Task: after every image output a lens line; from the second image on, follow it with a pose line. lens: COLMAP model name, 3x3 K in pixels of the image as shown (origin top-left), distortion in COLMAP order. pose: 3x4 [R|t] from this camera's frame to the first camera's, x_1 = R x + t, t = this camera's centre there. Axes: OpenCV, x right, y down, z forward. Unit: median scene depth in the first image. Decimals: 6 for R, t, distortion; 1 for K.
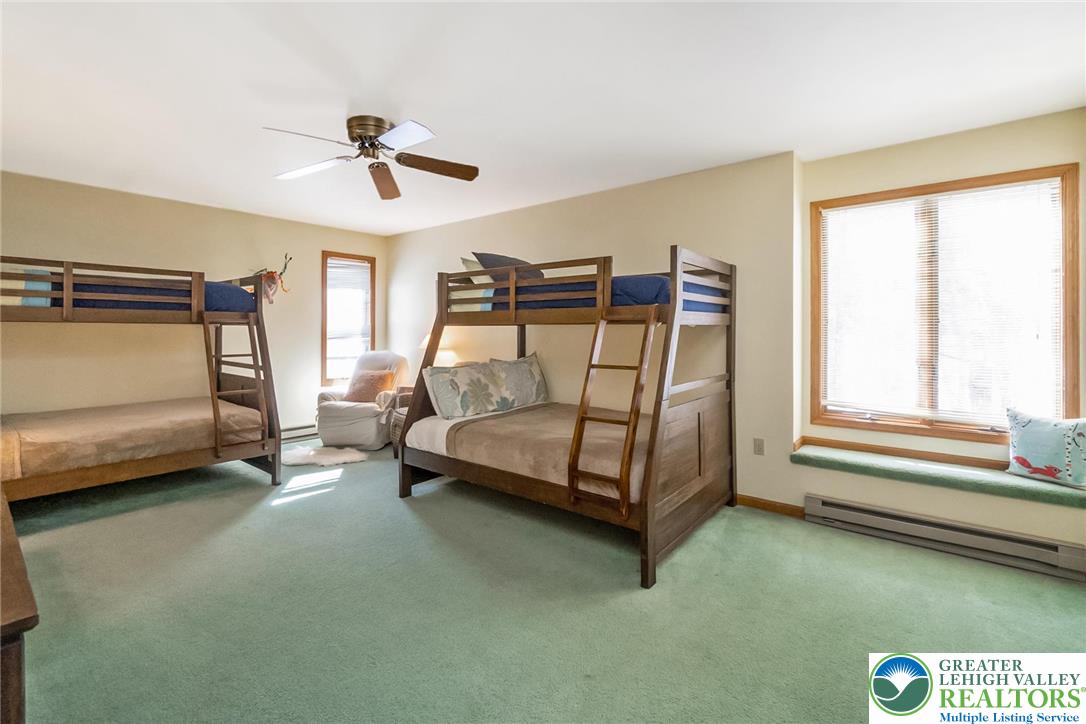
lens RADIAL K [[483.4, 0, 521.4], [0, 483.4, 331.5], [0, 0, 1]] dist [-0.002653, 0.000854]
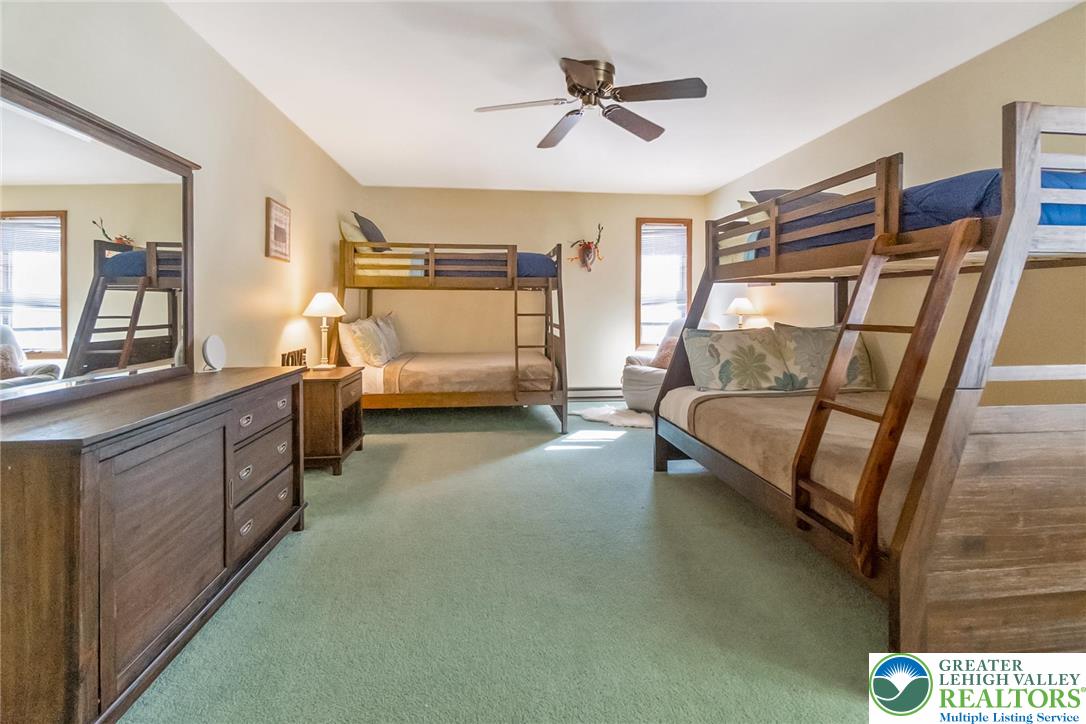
lens RADIAL K [[483.4, 0, 543.4], [0, 483.4, 308.0], [0, 0, 1]] dist [-0.002653, 0.000854]
pose [[0.728451, 0.001857, -0.685095, 0.221545], [-0.001948, 0.999998, 0.000640, 0.034980], [0.685095, 0.000868, 0.728453, 0.186230]]
